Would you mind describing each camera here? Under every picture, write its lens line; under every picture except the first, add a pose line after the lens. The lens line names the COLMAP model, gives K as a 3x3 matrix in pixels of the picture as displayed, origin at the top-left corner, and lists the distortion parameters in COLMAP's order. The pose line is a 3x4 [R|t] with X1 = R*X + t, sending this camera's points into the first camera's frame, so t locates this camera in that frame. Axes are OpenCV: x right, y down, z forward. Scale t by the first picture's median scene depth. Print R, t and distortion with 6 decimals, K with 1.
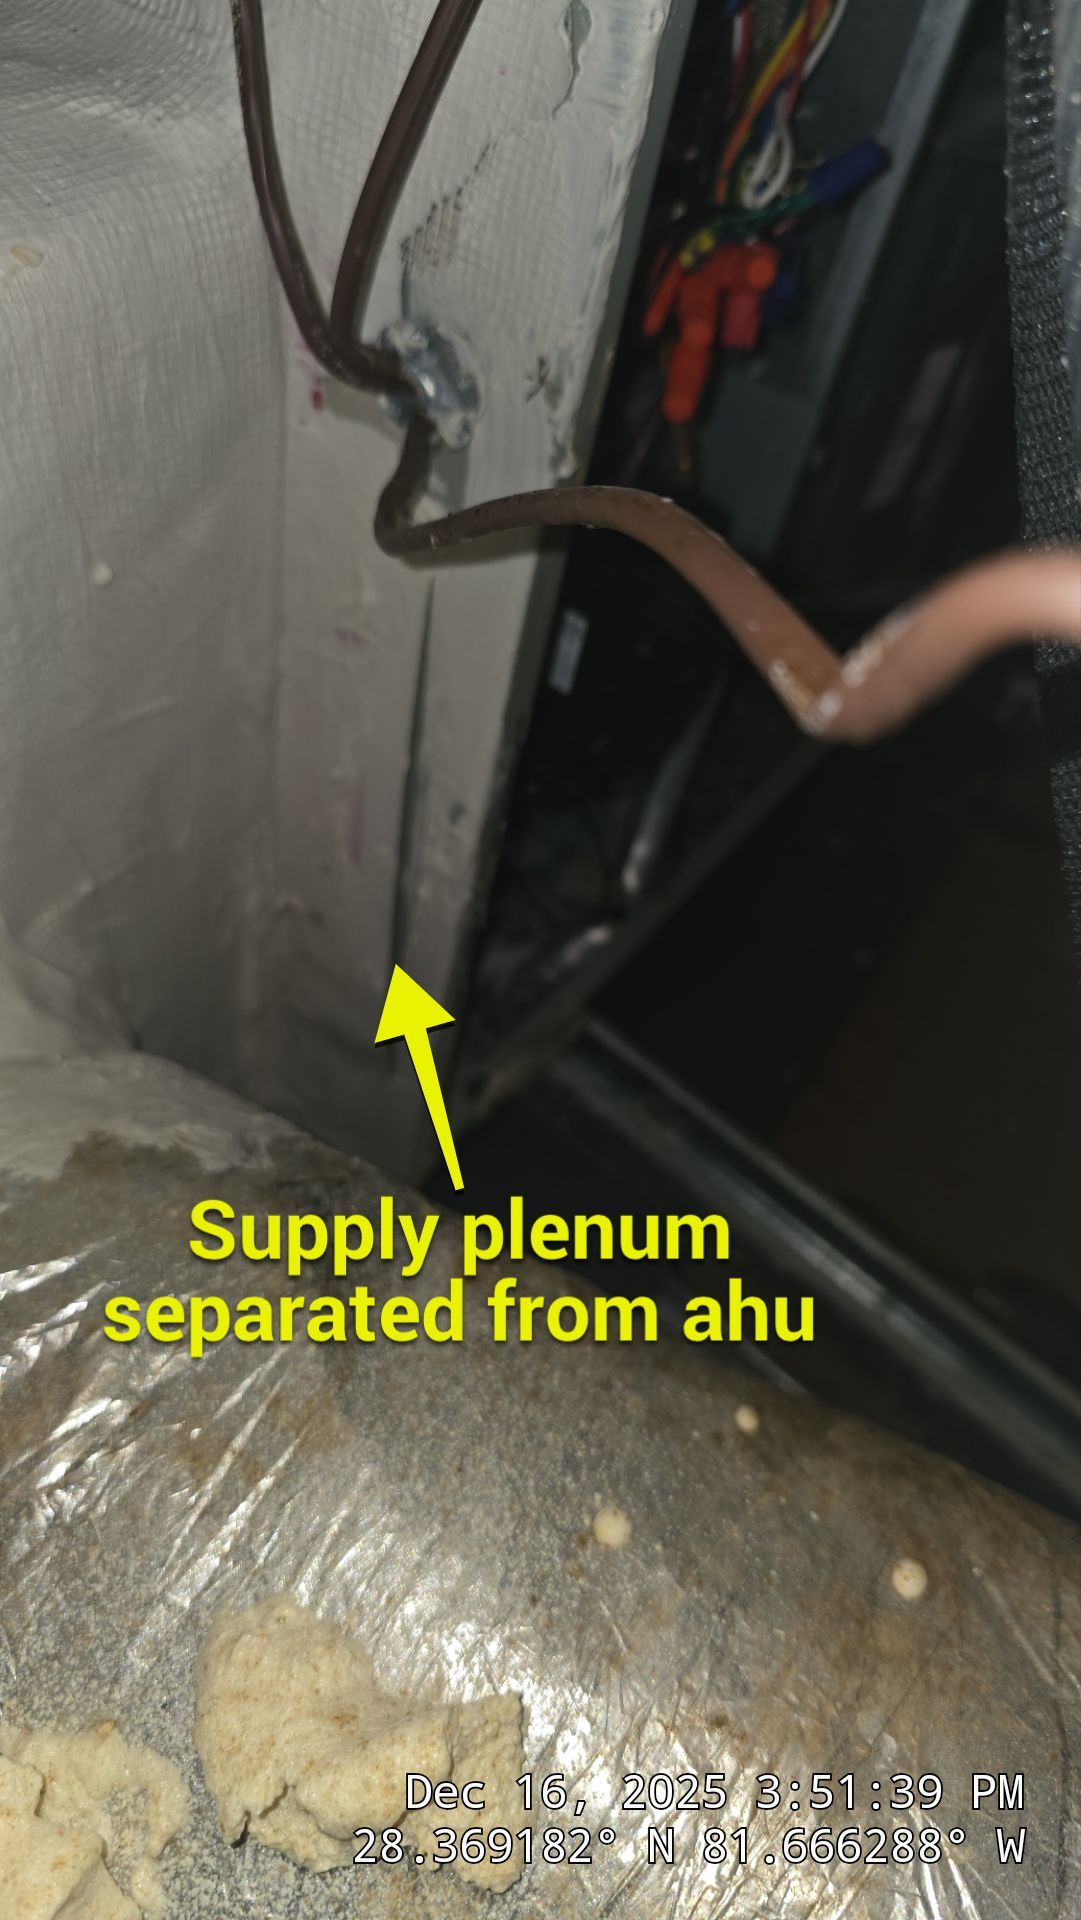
lens RADIAL K [[1257.5, 0, 542.0], [0, 1257.5, 955.0], [0, 0, 1]] dist [-0.006938, -0.004823]
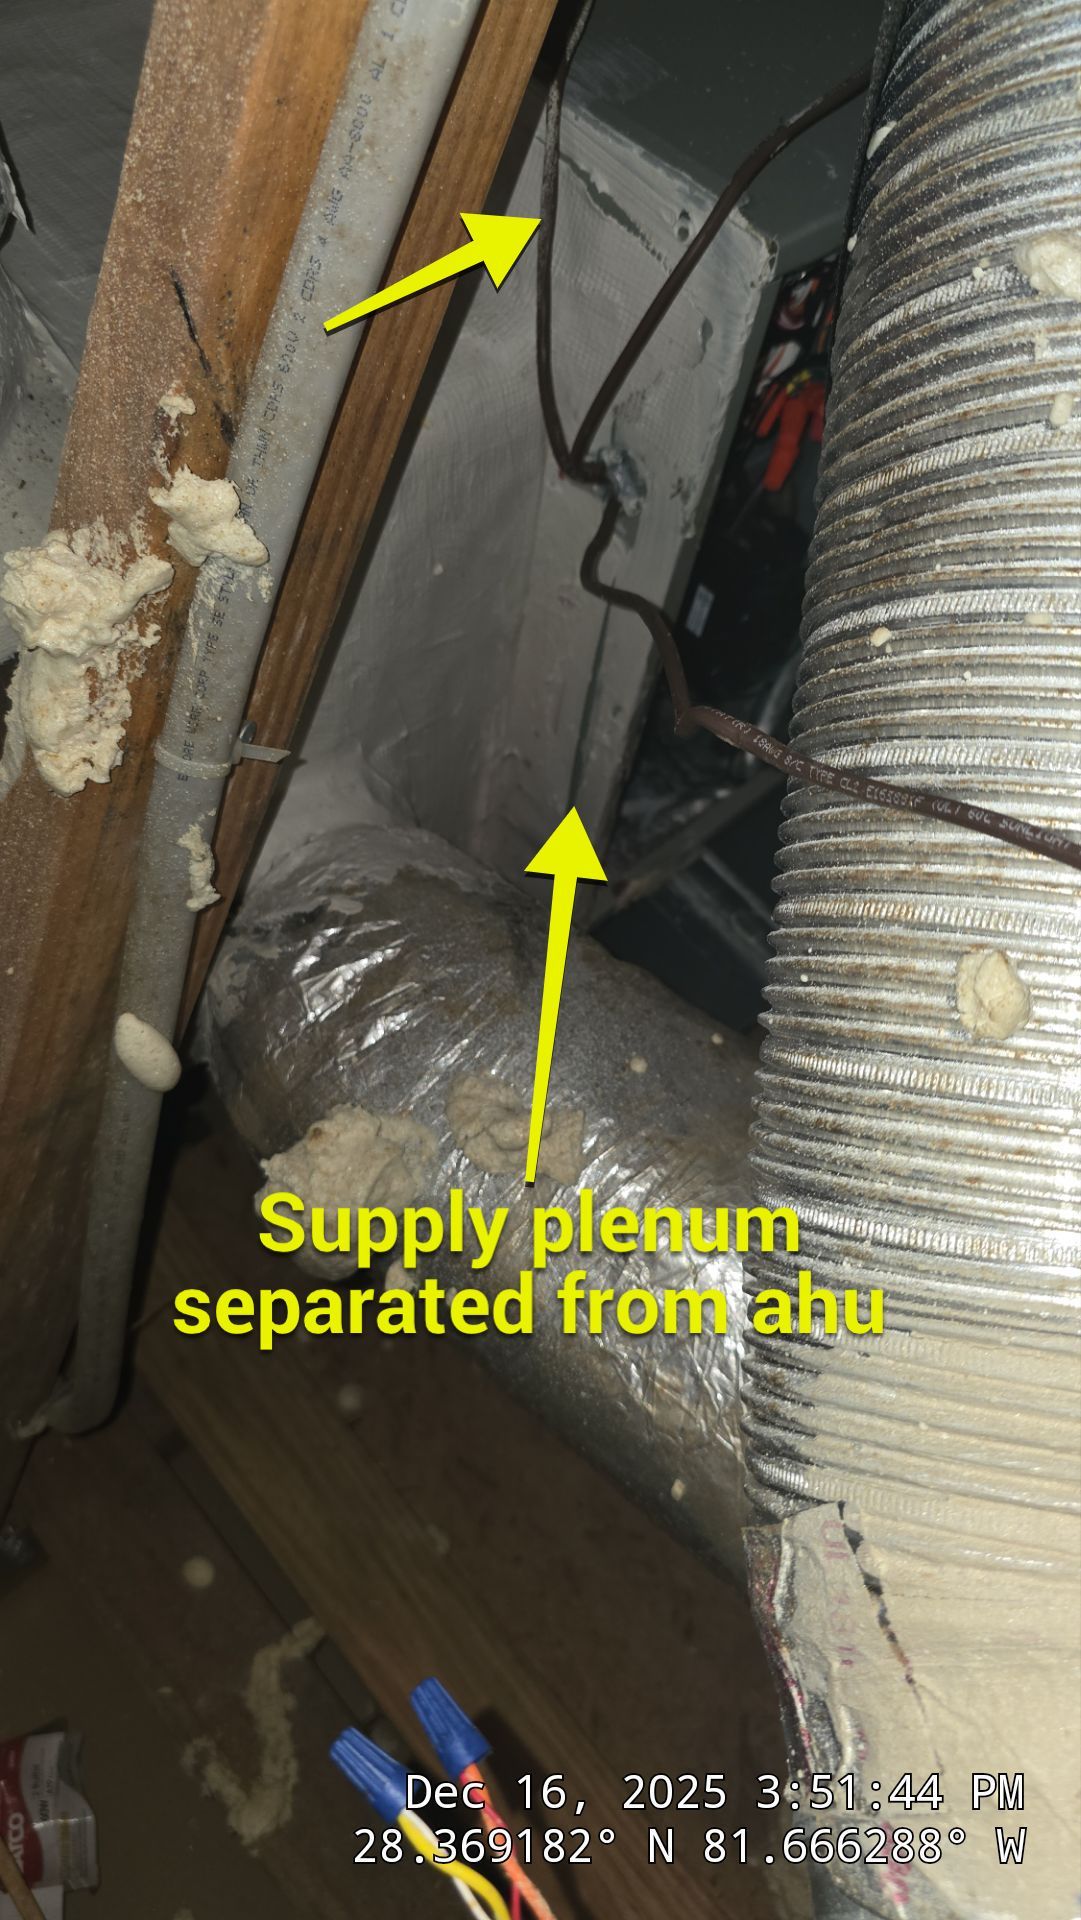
lens RADIAL K [[1257.5, 0, 543.3], [0, 1257.5, 961.2], [0, 0, 1]] dist [-0.006938, -0.004823]
pose [[0.982729, 0.122929, -0.138316, 0.139347], [-0.105305, 0.986136, 0.128241, 0.017440], [0.152163, -0.111461, 0.982050, -0.907302]]
